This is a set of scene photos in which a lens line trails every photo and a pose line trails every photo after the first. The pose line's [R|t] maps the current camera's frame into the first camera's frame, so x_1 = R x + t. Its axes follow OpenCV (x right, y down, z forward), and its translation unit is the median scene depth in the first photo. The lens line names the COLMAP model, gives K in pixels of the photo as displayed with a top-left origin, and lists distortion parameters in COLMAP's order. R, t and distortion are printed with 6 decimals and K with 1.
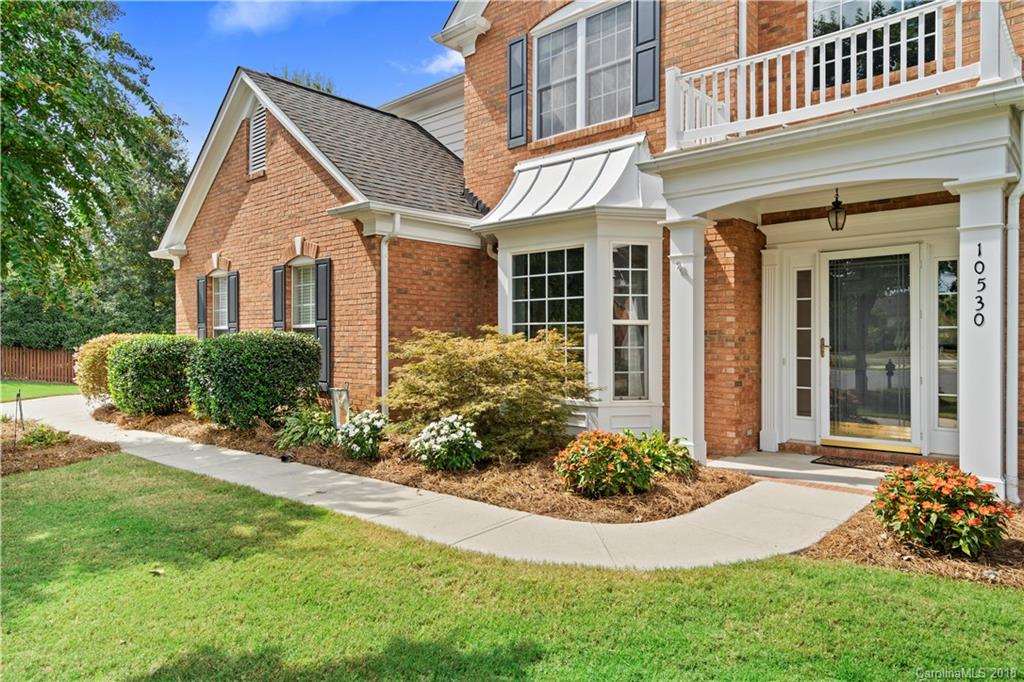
lens RADIAL K [[654.6, 0, 513.0], [0, 654.6, 337.1], [0, 0, 1]] dist [0.002733, 0.001129]
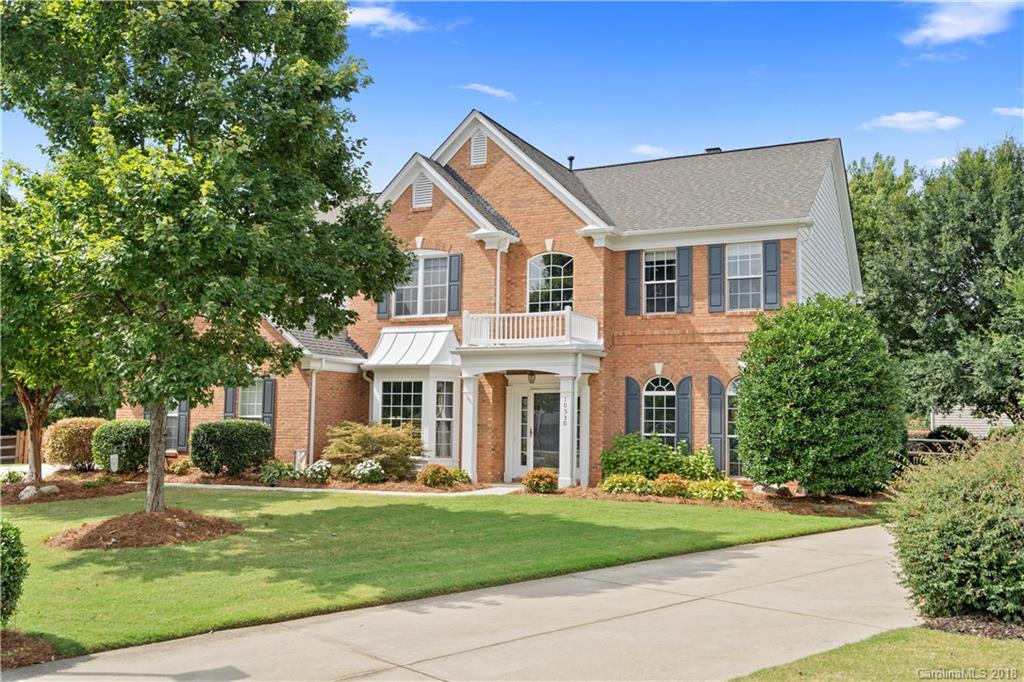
lens RADIAL K [[913.5, 0, 514.5], [0, 913.5, 340.5], [0, 0, 1]] dist [0.003870, 0.003195]
pose [[0.960360, 0.041248, 0.275695, -0.410027], [-0.017489, 0.995959, -0.088090, -0.020339], [-0.278215, 0.079776, 0.957200, -1.827947]]
